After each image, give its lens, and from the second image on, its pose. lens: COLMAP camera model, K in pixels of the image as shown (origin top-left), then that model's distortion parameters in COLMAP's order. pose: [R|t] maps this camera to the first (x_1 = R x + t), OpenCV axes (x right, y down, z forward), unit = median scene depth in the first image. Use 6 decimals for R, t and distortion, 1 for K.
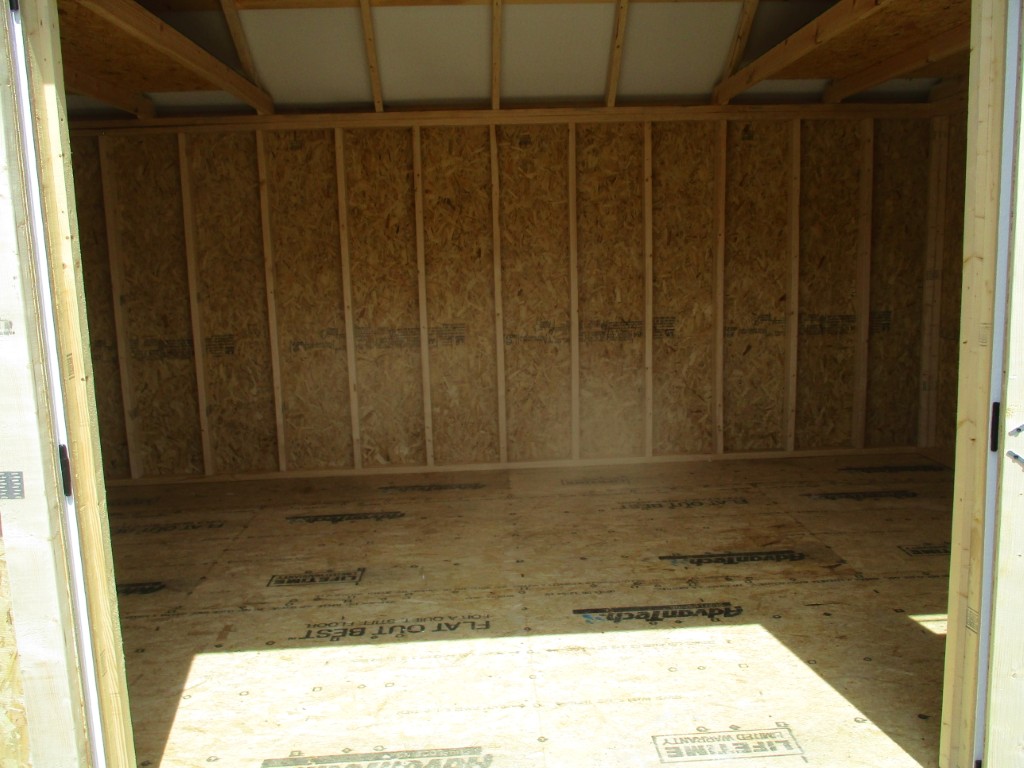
lens RADIAL K [[861.0, 0, 522.0], [0, 861.0, 373.6], [0, 0, 1]] dist [-0.019690, 0.008185]
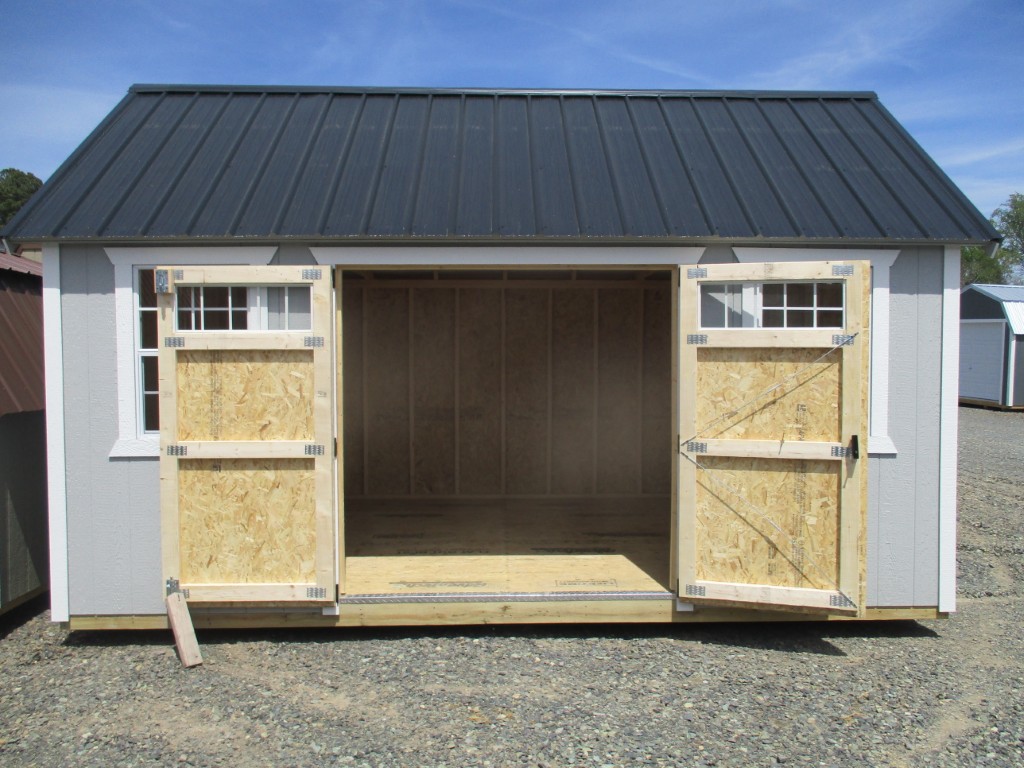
lens RADIAL K [[861.0, 0, 522.0], [0, 861.0, 373.6], [0, 0, 1]] dist [-0.019690, 0.008185]
pose [[0.999302, 0.029921, -0.022363, 0.043860], [-0.032232, 0.993260, -0.111335, 0.058985], [0.018881, 0.111978, 0.993531, -0.627230]]
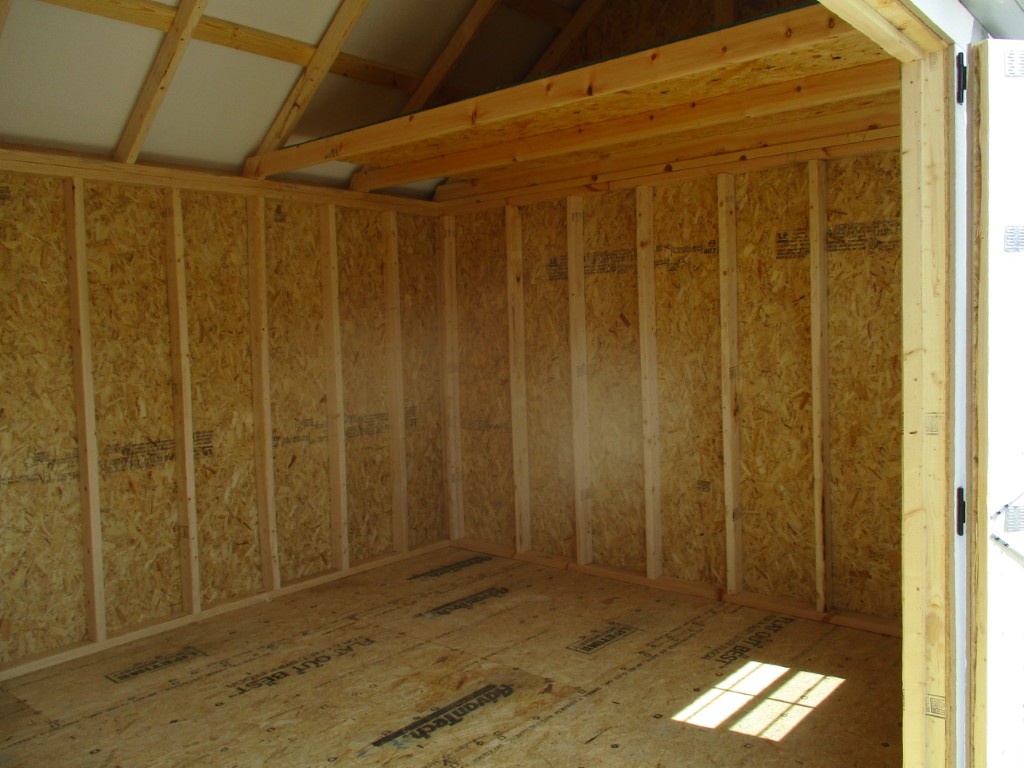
lens RADIAL K [[861.0, 0, 522.0], [0, 861.0, 373.6], [0, 0, 1]] dist [-0.019690, 0.008185]
pose [[0.686293, -0.034958, 0.726484, -0.212970], [0.114055, 0.991659, -0.060026, -0.038745], [-0.718326, 0.124055, 0.684556, 0.245429]]
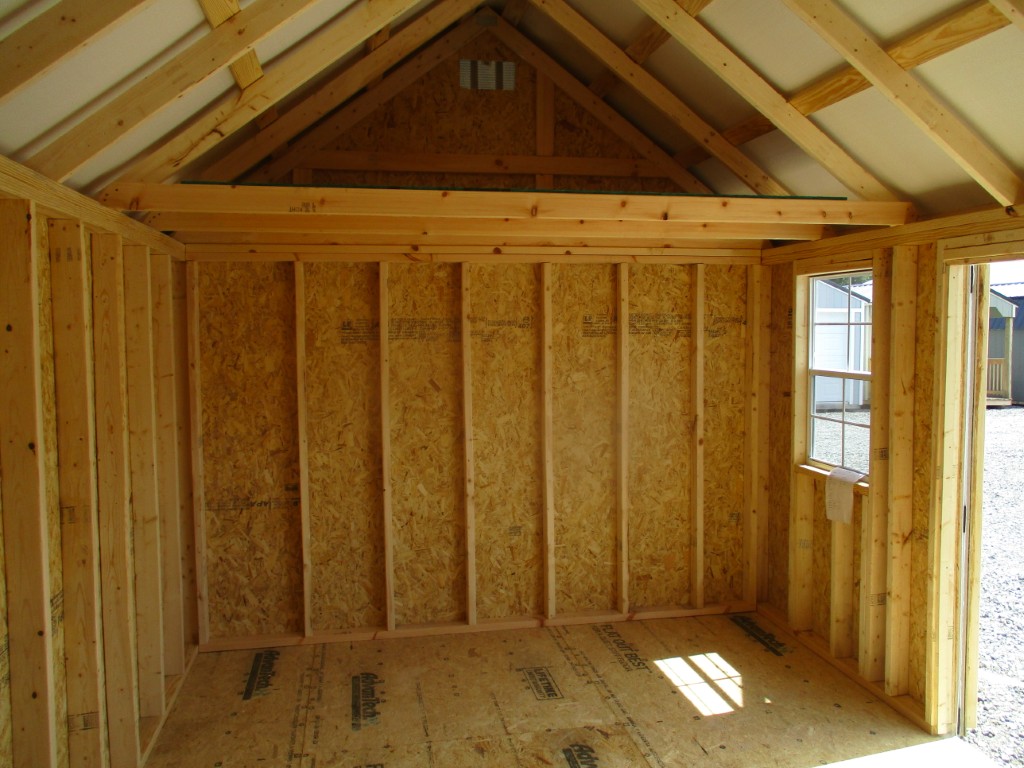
lens RADIAL K [[861.0, 0, 522.0], [0, 861.0, 373.6], [0, 0, 1]] dist [-0.019690, 0.008185]
pose [[-0.142273, -0.032634, 0.989289, -0.428761], [0.149472, 0.987287, 0.054064, -0.185080], [-0.978477, 0.155563, -0.135586, 0.808254]]
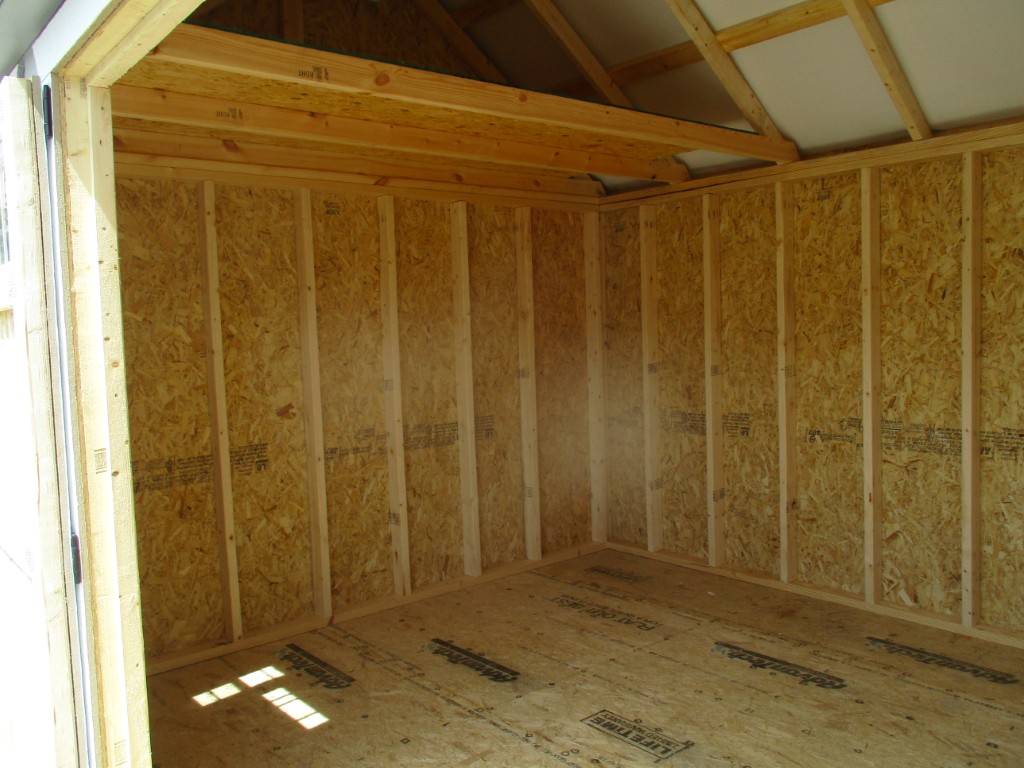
lens RADIAL K [[861.0, 0, 522.0], [0, 861.0, 373.6], [0, 0, 1]] dist [-0.019690, 0.008185]
pose [[0.609675, 0.060736, -0.790321, 0.216662], [-0.105842, 0.994369, -0.005233, -0.057164], [0.785553, 0.086840, 0.612670, 0.270588]]
